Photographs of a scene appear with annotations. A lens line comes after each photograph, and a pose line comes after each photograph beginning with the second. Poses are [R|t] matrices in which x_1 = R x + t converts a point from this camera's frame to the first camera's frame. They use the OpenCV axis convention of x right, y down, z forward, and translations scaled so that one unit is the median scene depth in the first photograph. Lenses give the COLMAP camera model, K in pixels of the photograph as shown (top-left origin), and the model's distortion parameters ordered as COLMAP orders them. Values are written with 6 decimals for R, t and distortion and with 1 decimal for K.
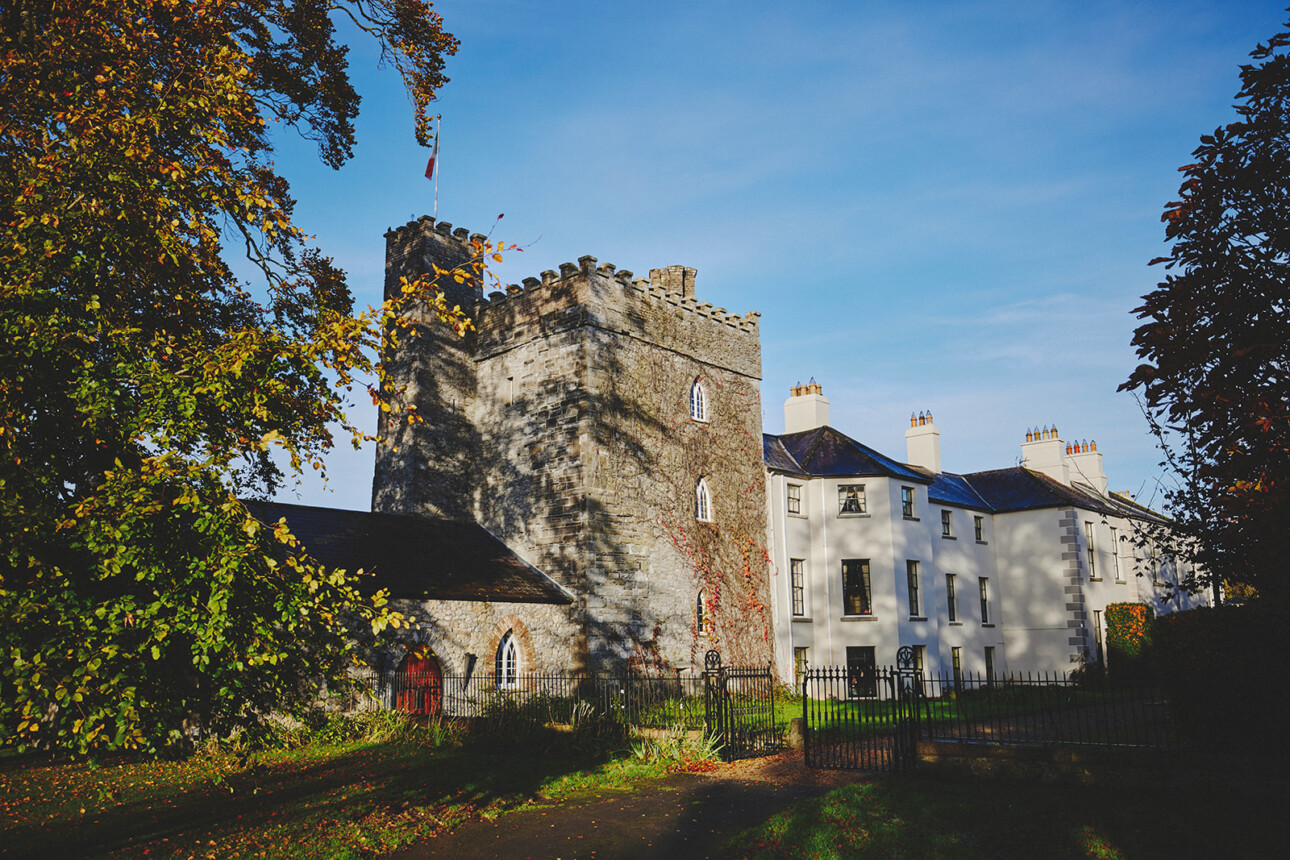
lens RADIAL K [[1061.8, 0, 646.2], [0, 1061.8, 433.2], [0, 0, 1]] dist [0.015674, 0.003406]
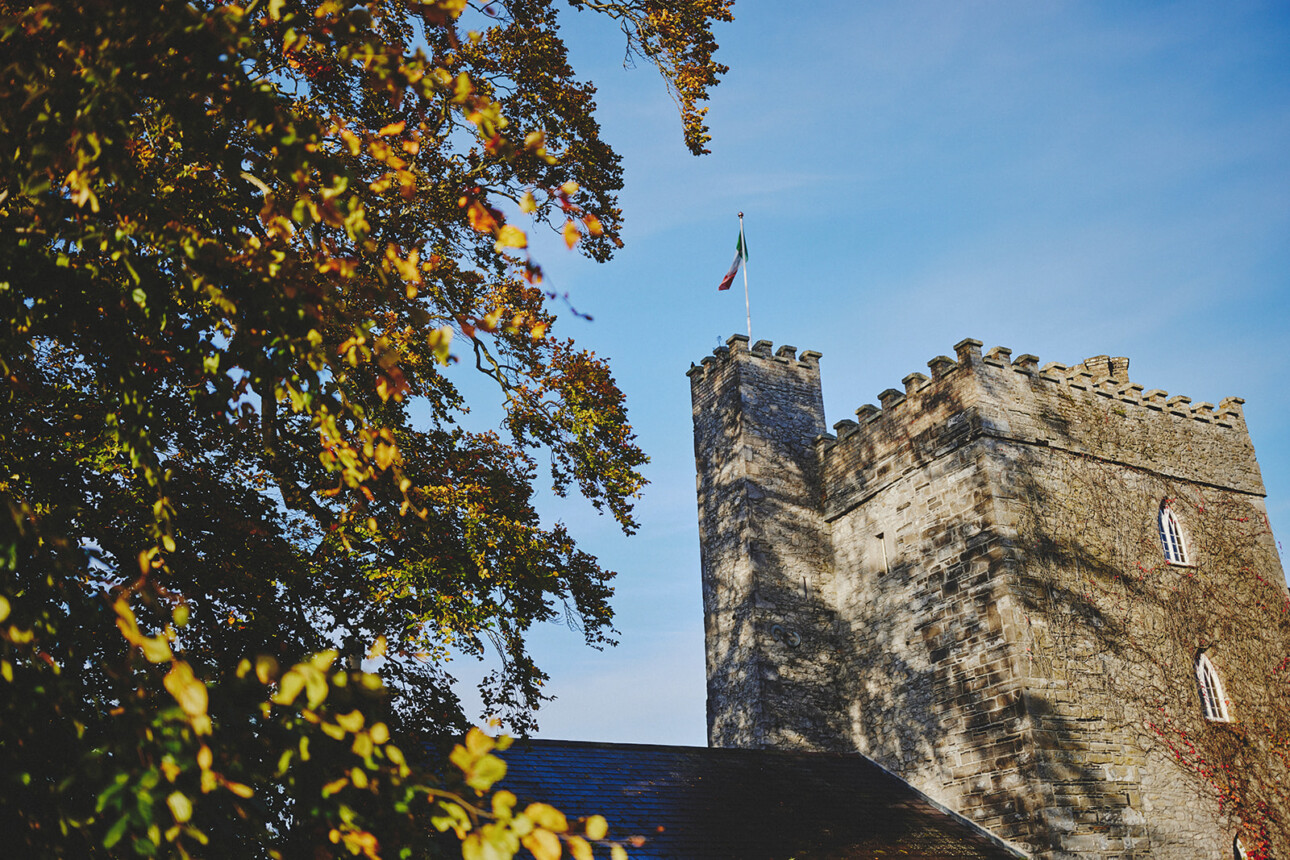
lens RADIAL K [[1279.4, 0, 648.7], [0, 1279.4, 427.3], [0, 0, 1]] dist [-0.002048, 0.000000]
pose [[0.946096, -0.157247, -0.283154, -0.024258], [0.101034, 0.973897, -0.203264, 0.034926], [0.307726, 0.163699, 0.937287, 0.166327]]
